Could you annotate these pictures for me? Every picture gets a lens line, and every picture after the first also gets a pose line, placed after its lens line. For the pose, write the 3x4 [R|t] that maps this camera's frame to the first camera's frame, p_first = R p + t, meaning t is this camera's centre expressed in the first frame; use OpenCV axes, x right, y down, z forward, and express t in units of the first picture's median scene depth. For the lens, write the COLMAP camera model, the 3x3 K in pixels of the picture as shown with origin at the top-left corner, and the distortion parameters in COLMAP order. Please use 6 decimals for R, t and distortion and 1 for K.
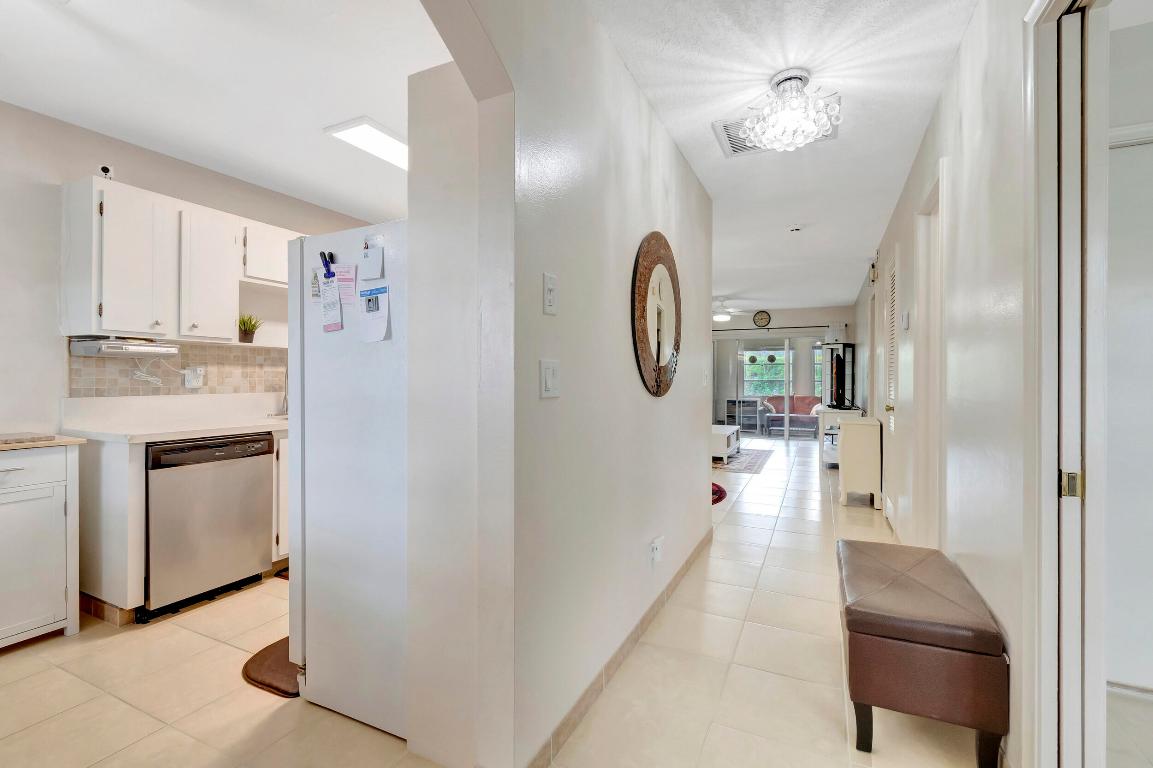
lens RADIAL K [[516.2, 0, 575.0], [0, 516.2, 380.8], [0, 0, 1]] dist [0.001755, -0.003326]
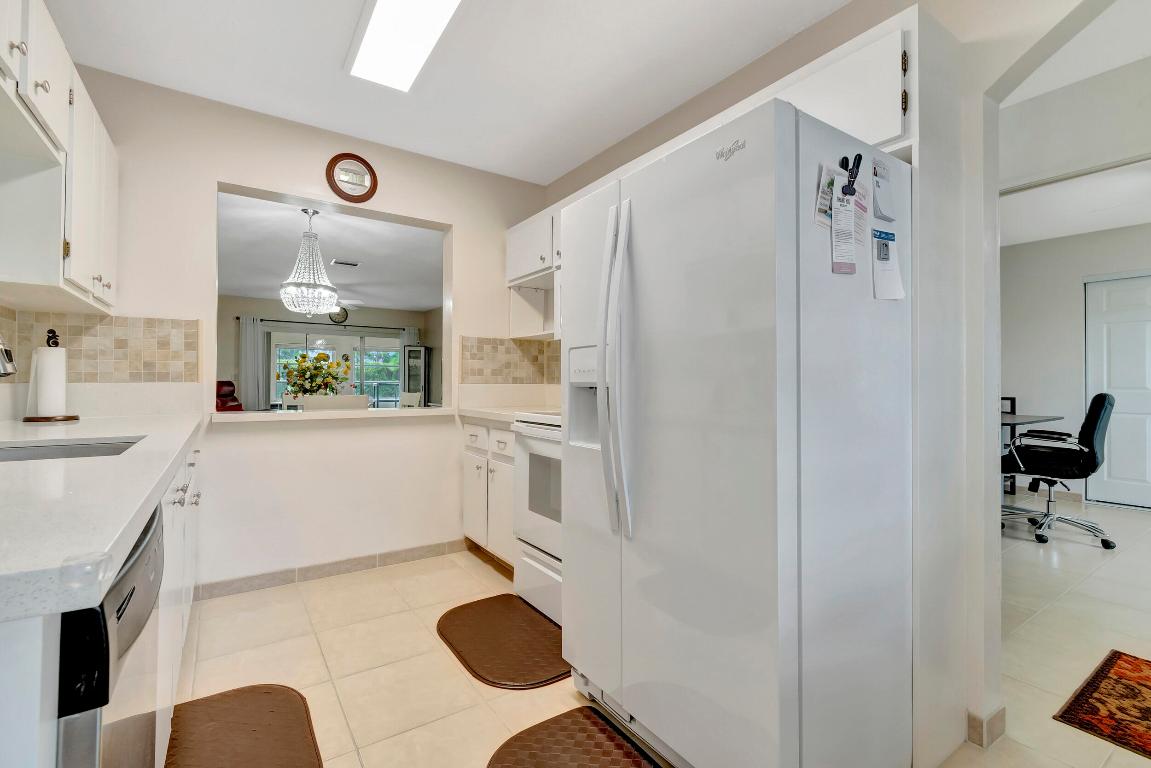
lens RADIAL K [[515.3, 0, 563.9], [0, 515.3, 379.0], [0, 0, 1]] dist [0.001755, -0.003326]
pose [[0.503003, 0.011855, 0.864203, -0.796366], [0.000075, 0.999905, -0.013760, 0.031515], [-0.864285, 0.006986, 0.502955, 0.619526]]
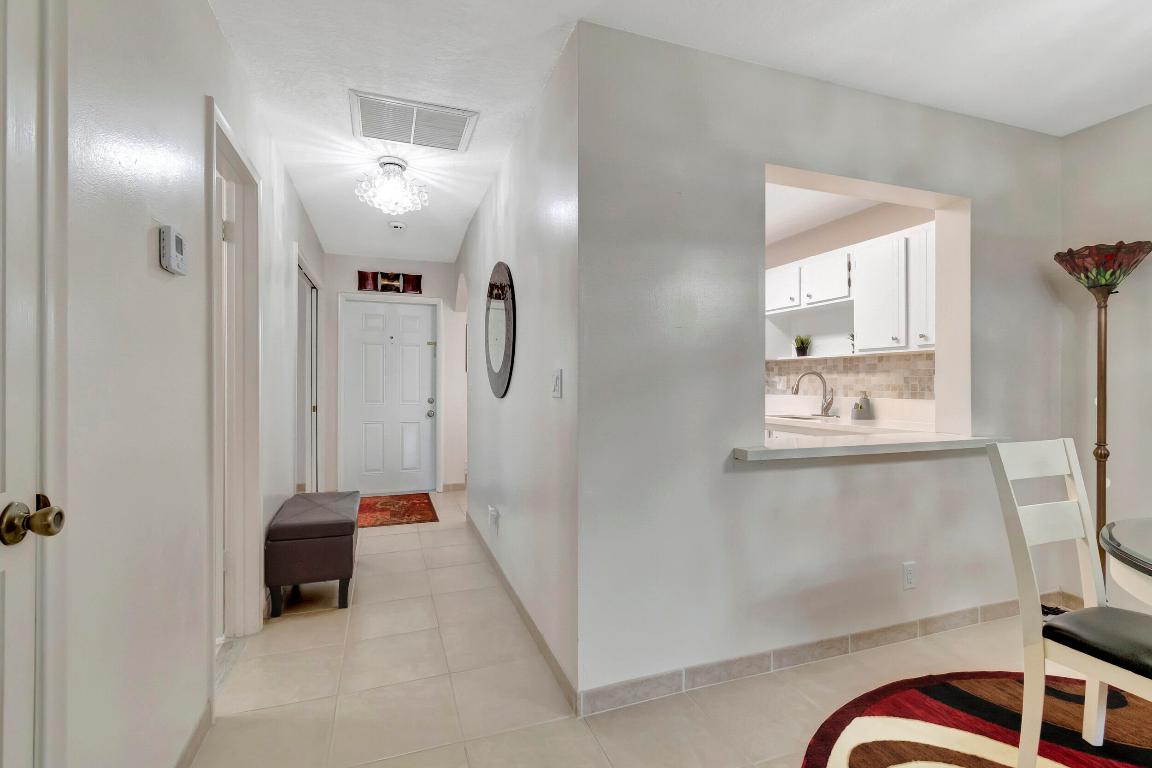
lens RADIAL K [[515.8, 0, 567.7], [0, 515.8, 383.9], [0, 0, 1]] dist [0.001755, -0.003326]
pose [[-0.700980, 0.001743, -0.713179, 0.830646], [-0.005326, 0.999956, 0.007678, -0.014099], [0.713161, 0.009181, -0.700940, 1.788468]]
